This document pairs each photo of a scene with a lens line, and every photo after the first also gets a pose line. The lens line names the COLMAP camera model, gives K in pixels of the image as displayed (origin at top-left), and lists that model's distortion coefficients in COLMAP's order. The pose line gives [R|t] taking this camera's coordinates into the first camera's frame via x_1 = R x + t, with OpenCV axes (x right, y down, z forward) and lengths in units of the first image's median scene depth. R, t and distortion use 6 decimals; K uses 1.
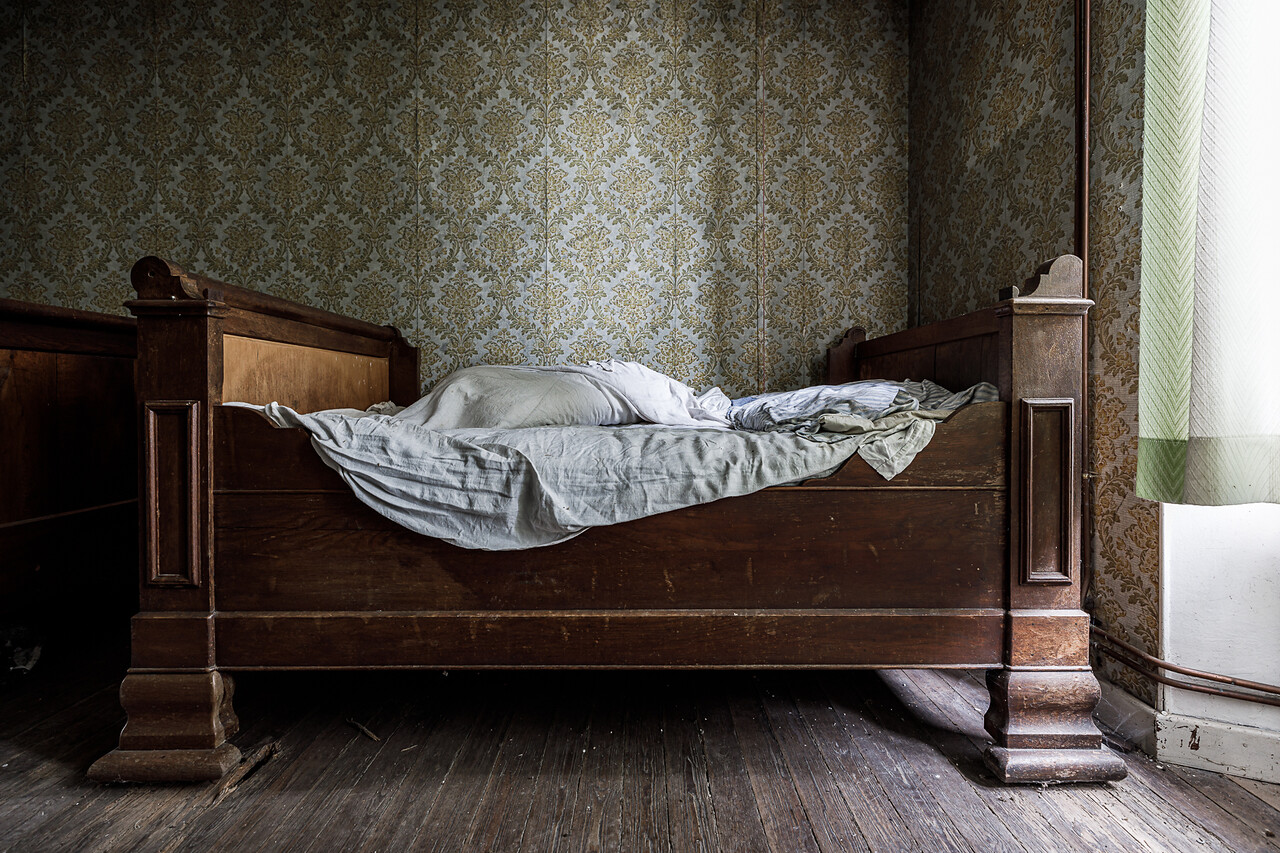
lens RADIAL K [[1122.4, 0, 640.0], [0, 1122.4, 426.5], [0, 0, 1]] dist [0.014997, -0.001066]
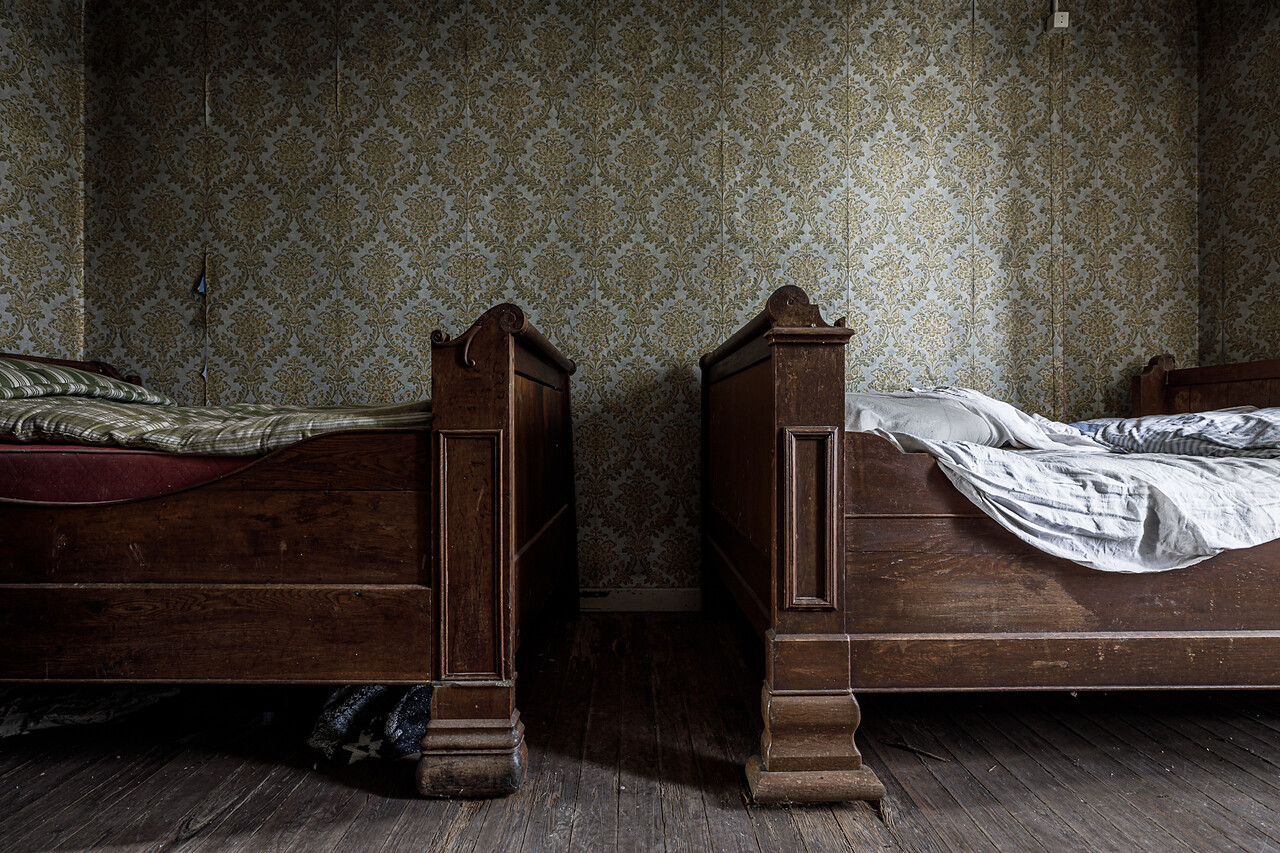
lens RADIAL K [[1122.4, 0, 640.0], [0, 1122.4, 426.5], [0, 0, 1]] dist [0.014997, -0.001066]
pose [[0.999556, -0.000834, 0.029782, -0.303072], [0.001552, 0.999709, -0.024094, 0.000554], [-0.029753, 0.024129, 0.999266, -0.006935]]
